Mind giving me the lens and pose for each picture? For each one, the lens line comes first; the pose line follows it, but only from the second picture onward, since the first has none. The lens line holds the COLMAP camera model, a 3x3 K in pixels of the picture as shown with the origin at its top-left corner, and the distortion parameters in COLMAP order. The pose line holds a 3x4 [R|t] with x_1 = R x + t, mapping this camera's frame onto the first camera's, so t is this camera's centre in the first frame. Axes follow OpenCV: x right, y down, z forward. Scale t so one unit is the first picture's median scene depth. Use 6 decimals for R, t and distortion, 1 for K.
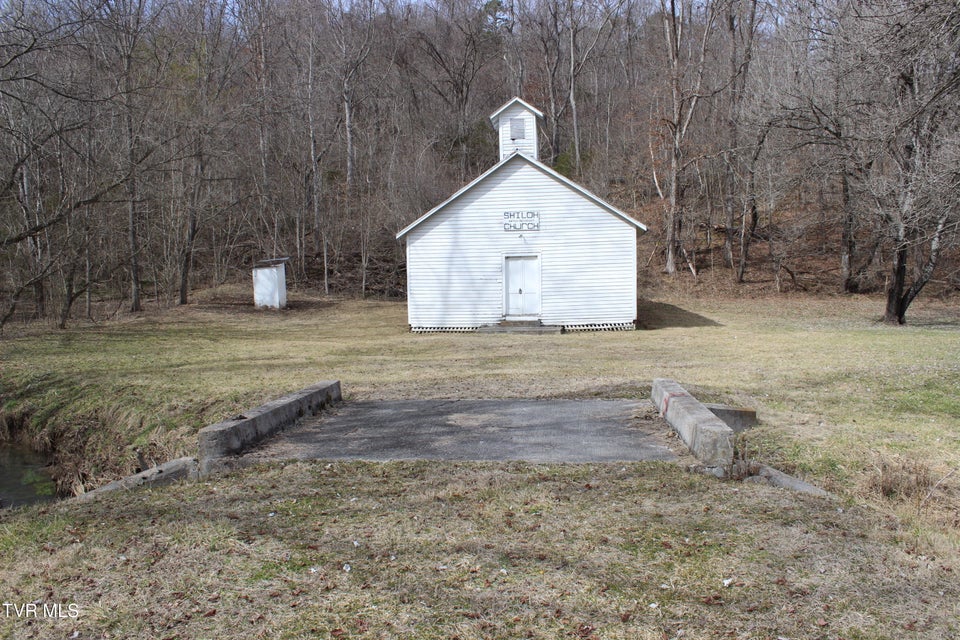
lens RADIAL K [[805.7, 0, 485.1], [0, 805.7, 314.9], [0, 0, 1]] dist [-0.172170, 0.162783]
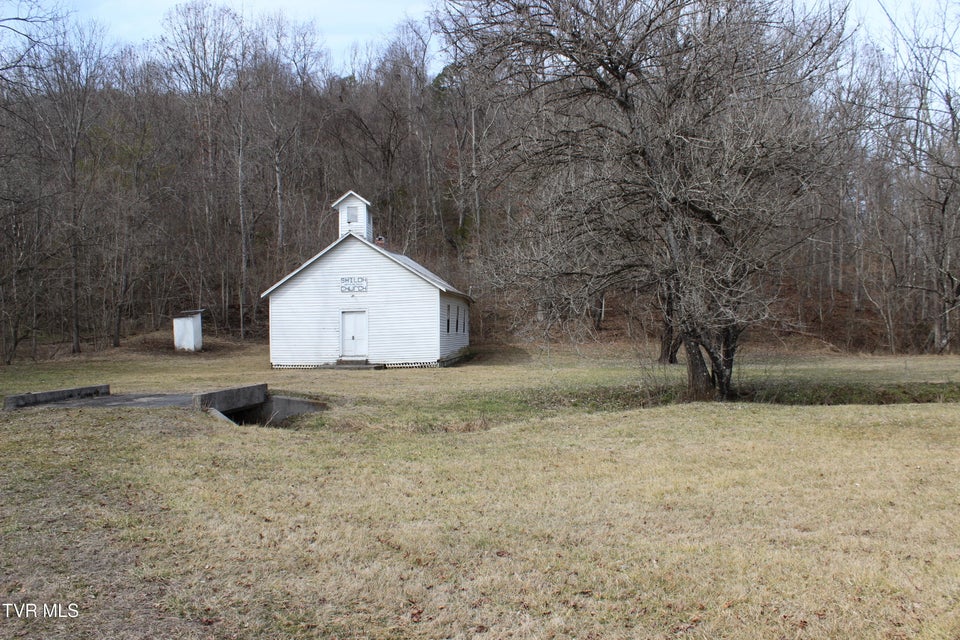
lens RADIAL K [[805.7, 0, 485.1], [0, 805.7, 314.9], [0, 0, 1]] dist [-0.172170, 0.162783]
pose [[0.999908, 0.001182, 0.013512, 0.240559], [-0.000420, 0.998417, -0.056235, 0.006721], [-0.013558, 0.056224, 0.998326, -0.310451]]
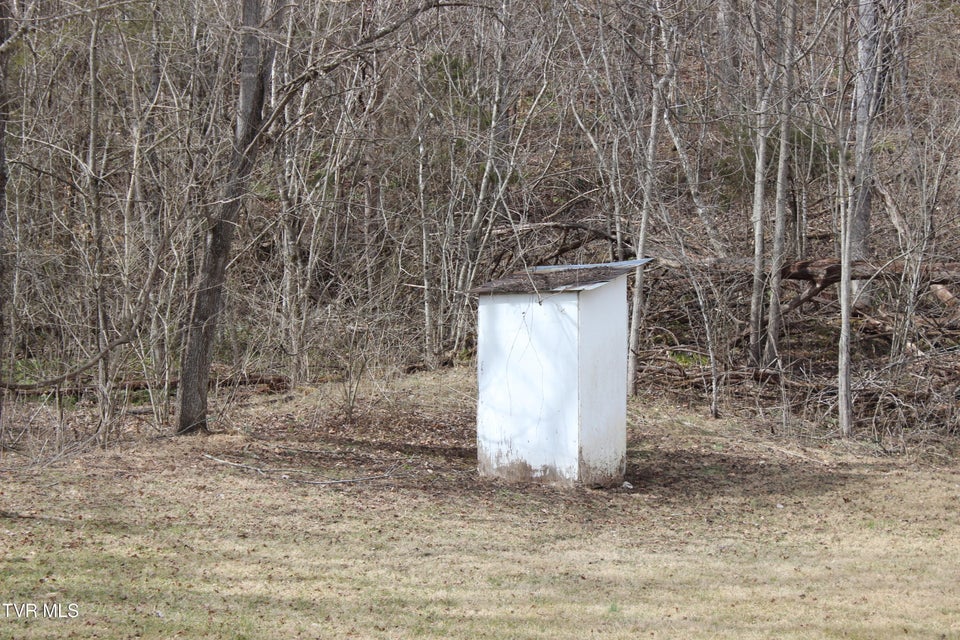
lens RADIAL K [[2297.9, 0, 480.0], [0, 2297.9, 320.0], [0, 0, 1]] dist [0.033091, 0.354680]
pose [[0.906134, 0.044796, -0.420612, -0.022651], [-0.077421, 0.995143, -0.060804, -0.016498], [0.415846, 0.087661, 0.905201, 0.562669]]
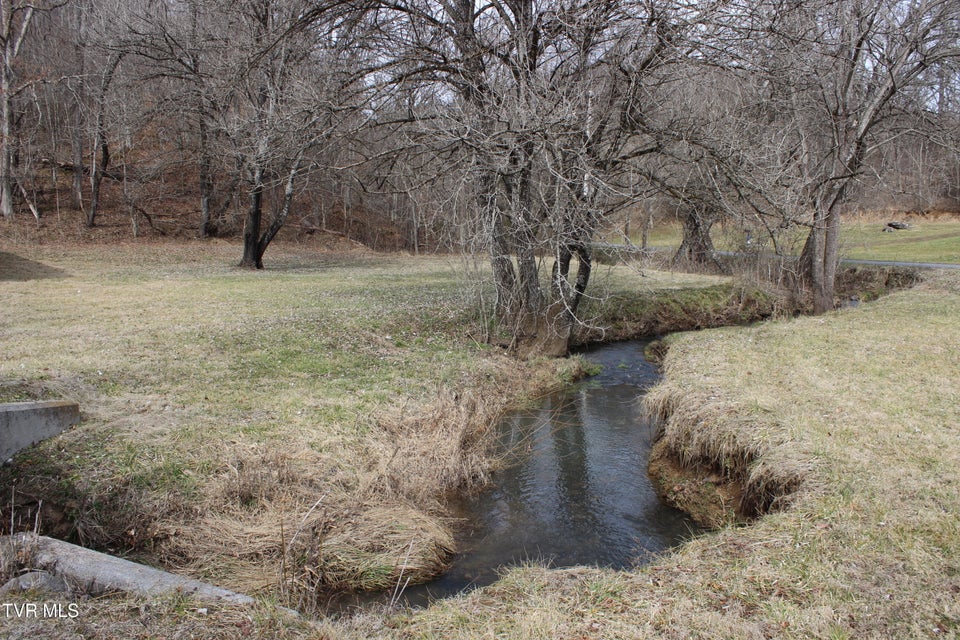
lens RADIAL K [[805.7, 0, 485.1], [0, 805.7, 314.9], [0, 0, 1]] dist [-0.172170, 0.162783]
pose [[0.720200, -0.065748, 0.690645, 0.041146], [0.015357, 0.996766, 0.078875, -0.005480], [-0.693597, -0.046200, 0.718880, 0.070724]]
